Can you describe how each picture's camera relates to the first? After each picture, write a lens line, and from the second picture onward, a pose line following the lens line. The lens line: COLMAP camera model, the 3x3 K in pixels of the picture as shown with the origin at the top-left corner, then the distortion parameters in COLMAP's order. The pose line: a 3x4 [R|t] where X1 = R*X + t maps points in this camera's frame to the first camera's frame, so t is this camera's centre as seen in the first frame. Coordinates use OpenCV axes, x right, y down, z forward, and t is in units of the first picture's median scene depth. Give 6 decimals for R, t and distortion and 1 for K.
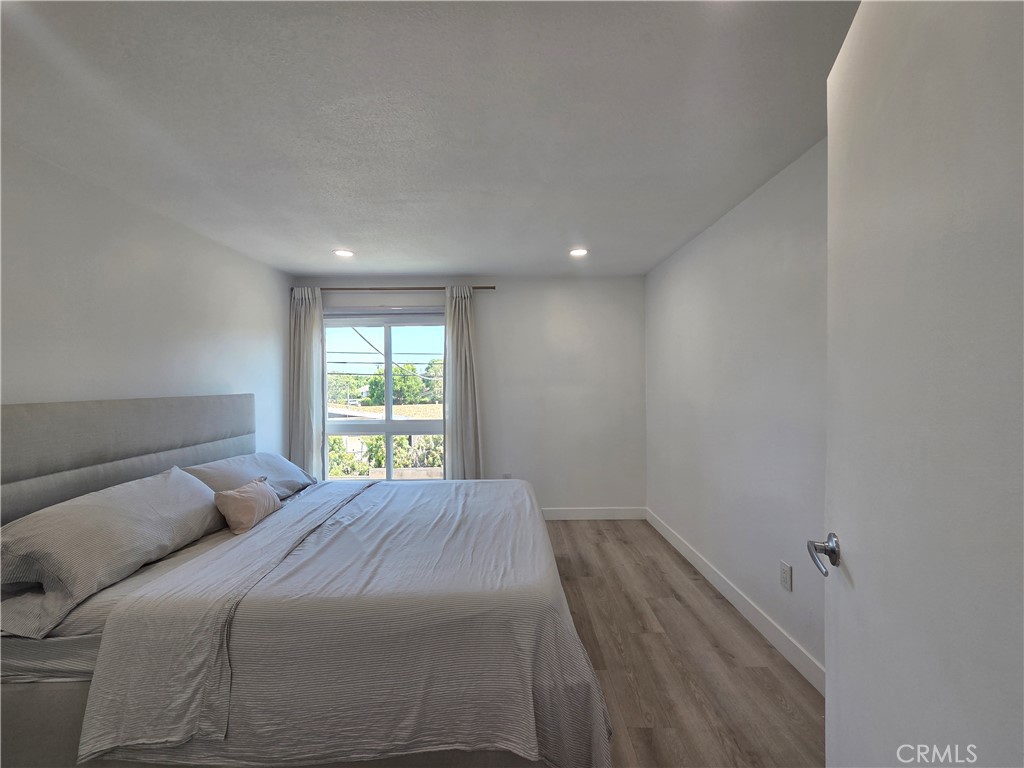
lens RADIAL K [[420.9, 0, 508.6], [0, 420.9, 385.9], [0, 0, 1]] dist [0.006251, -0.000530]
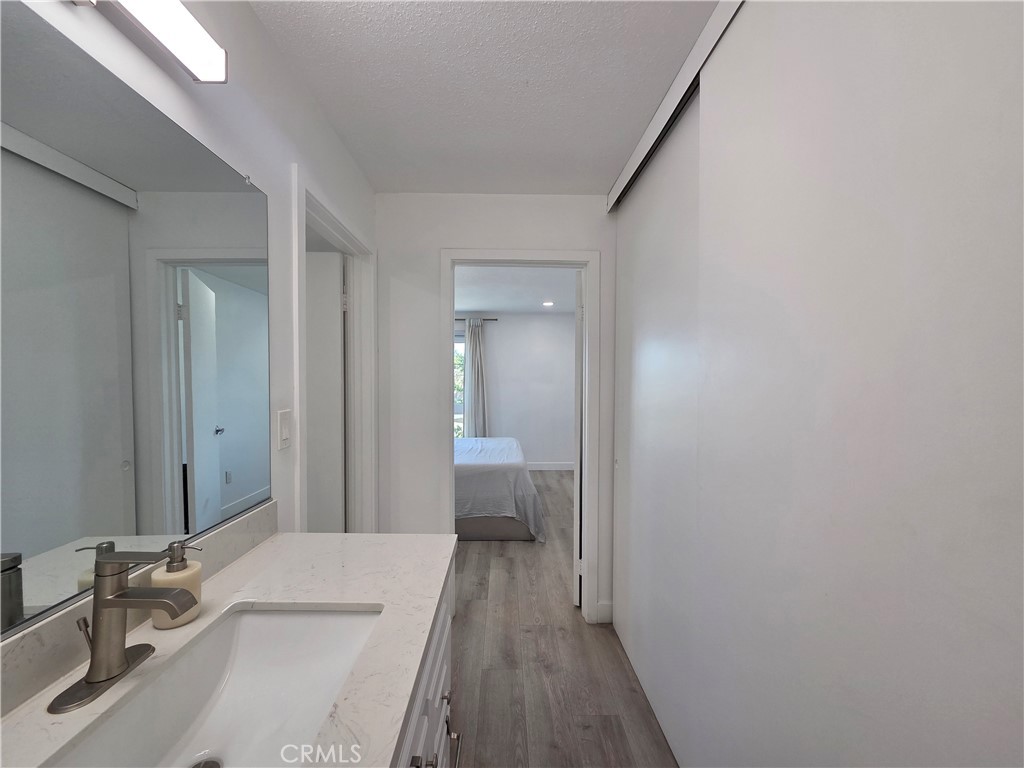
lens RADIAL K [[420.9, 0, 508.6], [0, 420.9, 385.9], [0, 0, 1]] dist [0.006251, -0.000530]
pose [[0.999867, 0.011224, 0.011852, -0.006629], [-0.011306, 0.999912, 0.006871, 0.000479], [-0.011774, -0.007004, 0.999906, -0.620066]]
